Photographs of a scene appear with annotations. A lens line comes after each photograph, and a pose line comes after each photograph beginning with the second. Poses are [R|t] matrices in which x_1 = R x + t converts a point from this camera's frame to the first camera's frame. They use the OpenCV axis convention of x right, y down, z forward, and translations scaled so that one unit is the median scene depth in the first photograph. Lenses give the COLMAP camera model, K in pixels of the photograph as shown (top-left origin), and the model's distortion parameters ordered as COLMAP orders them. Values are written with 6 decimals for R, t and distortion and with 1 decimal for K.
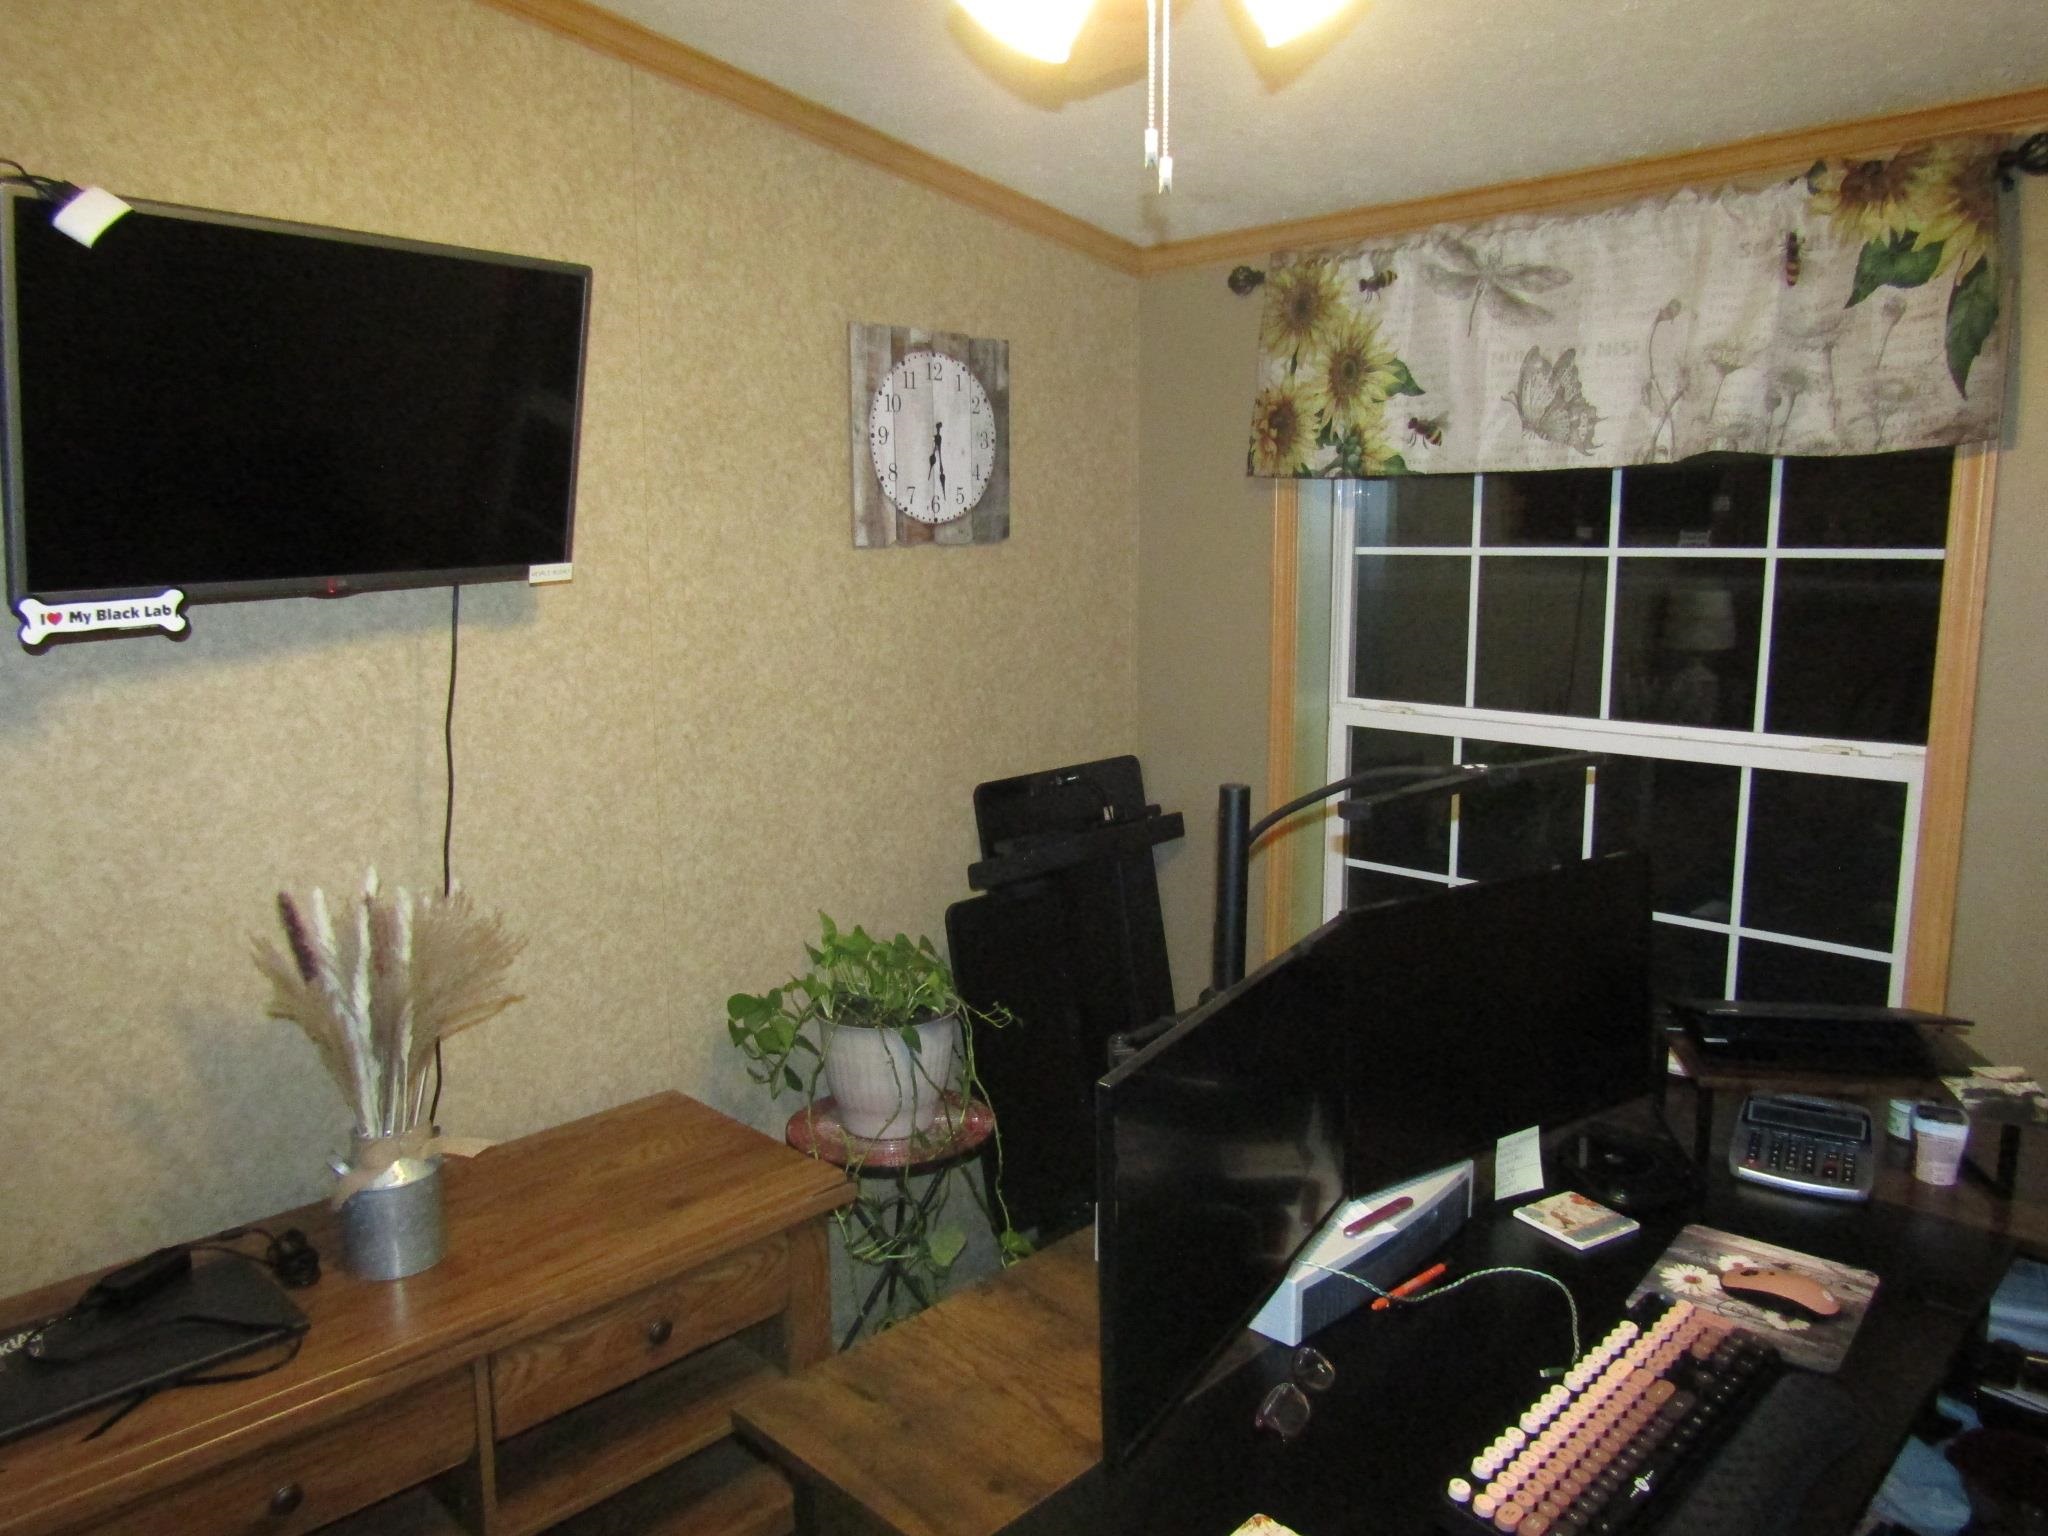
lens RADIAL K [[1456.4, 0, 1024.0], [0, 1456.4, 768.0], [0, 0, 1]] dist [-0.013648, 0.003401]
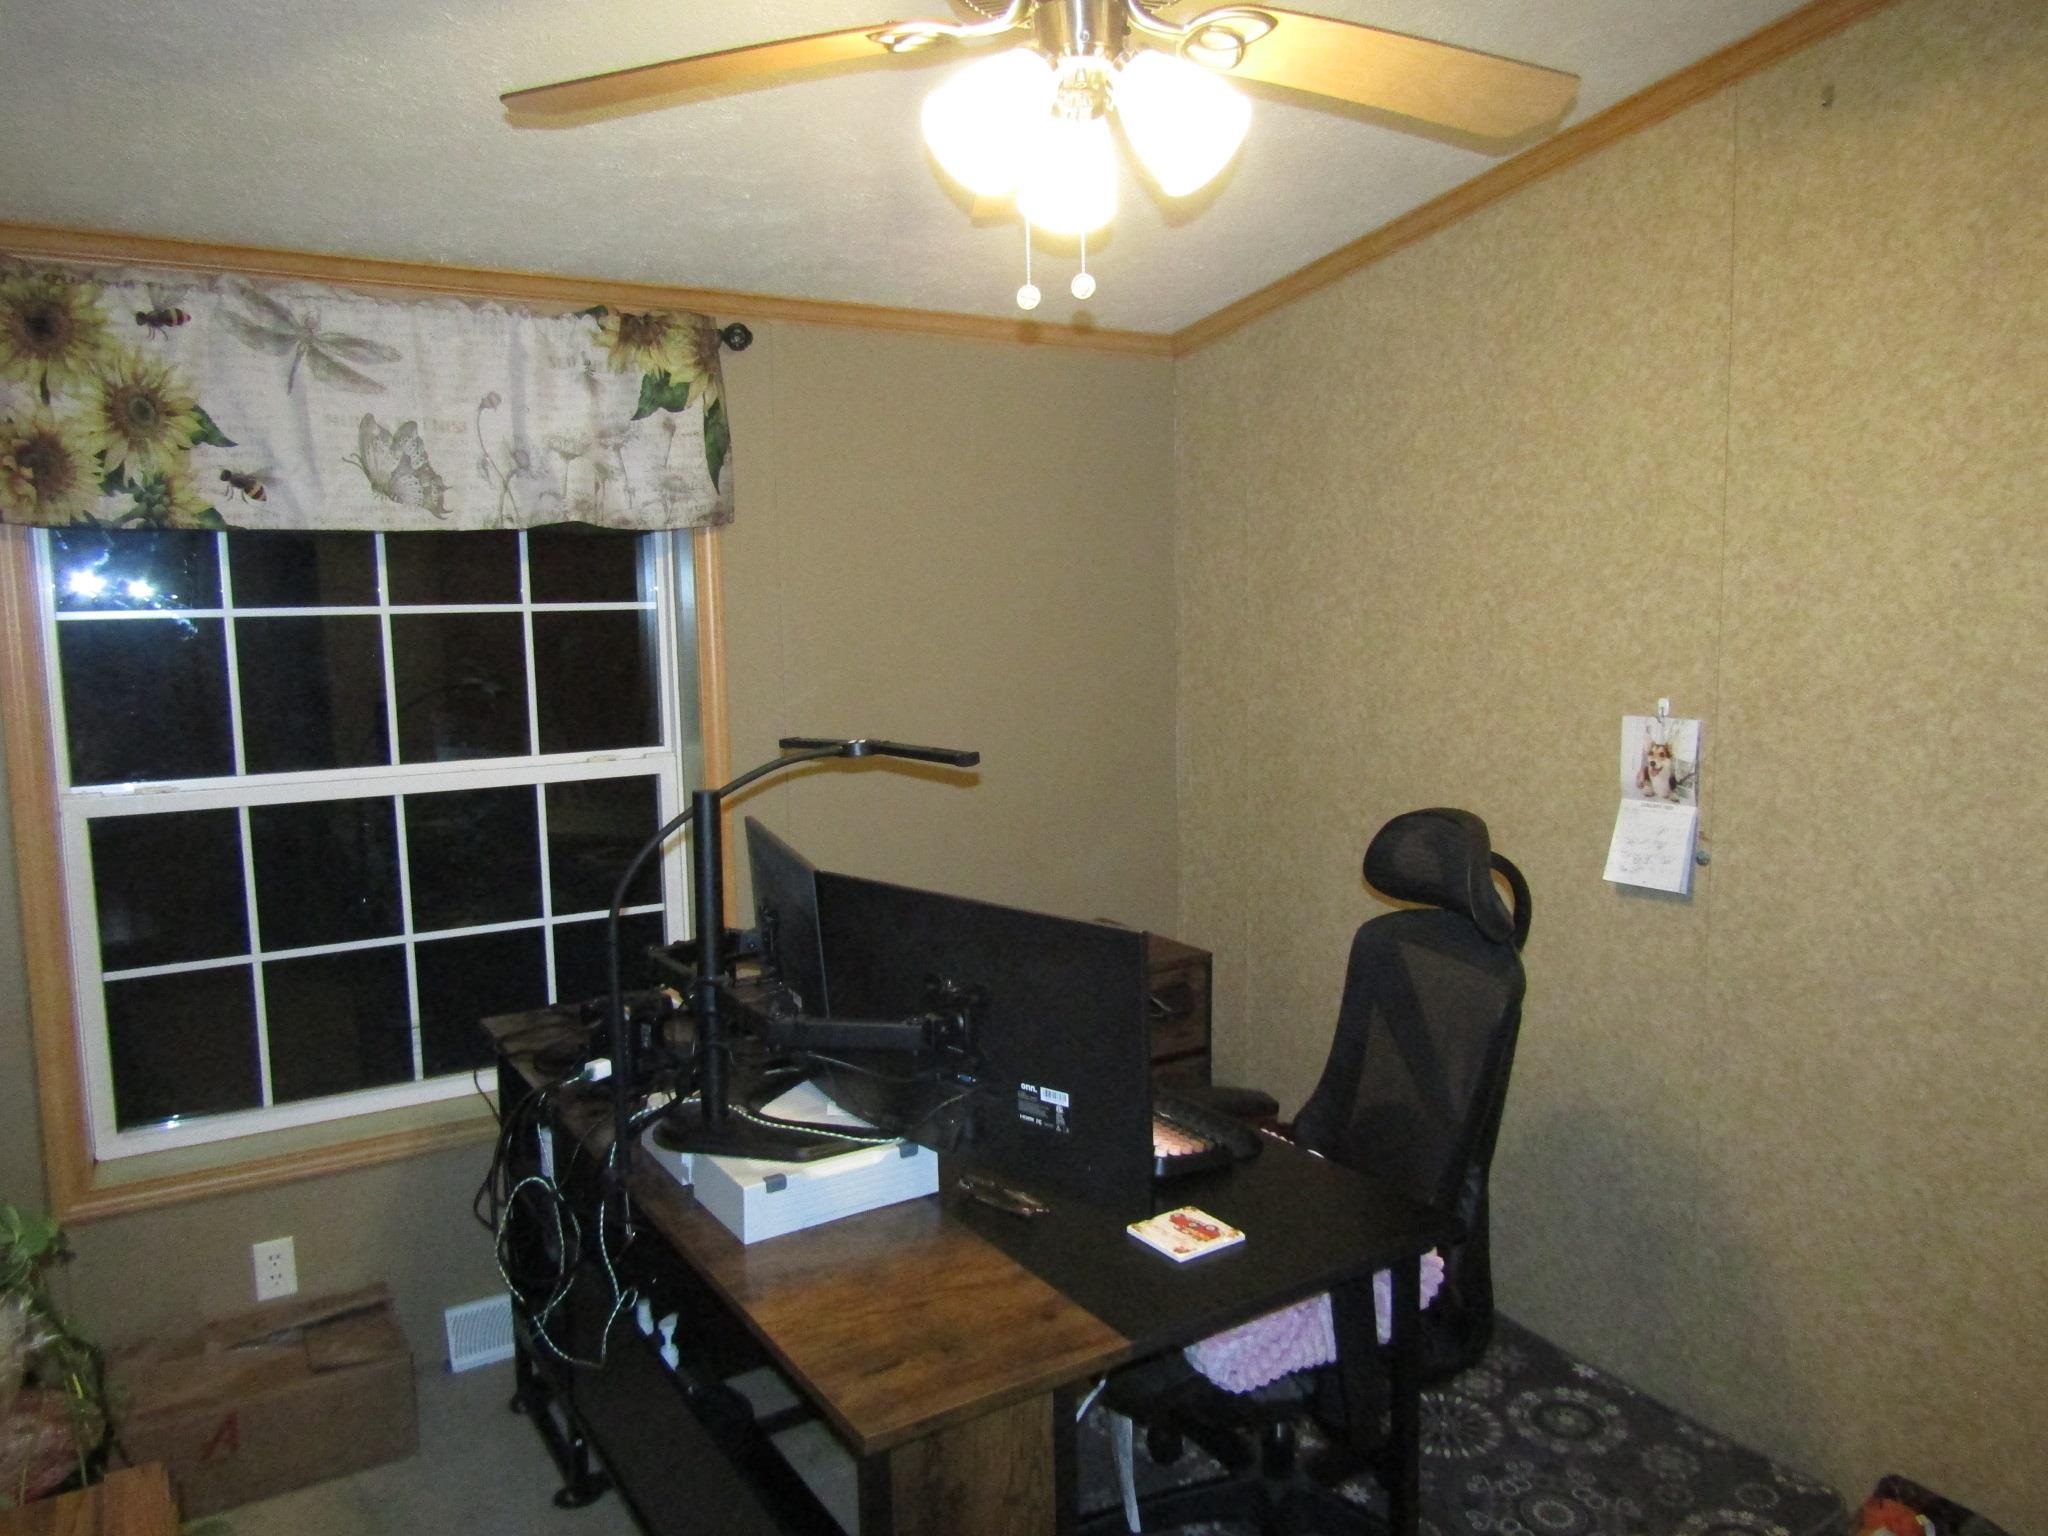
lens RADIAL K [[1456.4, 0, 1024.0], [0, 1456.4, 768.0], [0, 0, 1]] dist [-0.013648, 0.003401]
pose [[0.226236, -0.108618, 0.967998, -0.577615], [0.173088, 0.982431, 0.069784, -0.027853], [-0.958571, 0.151761, 0.241062, 0.319990]]
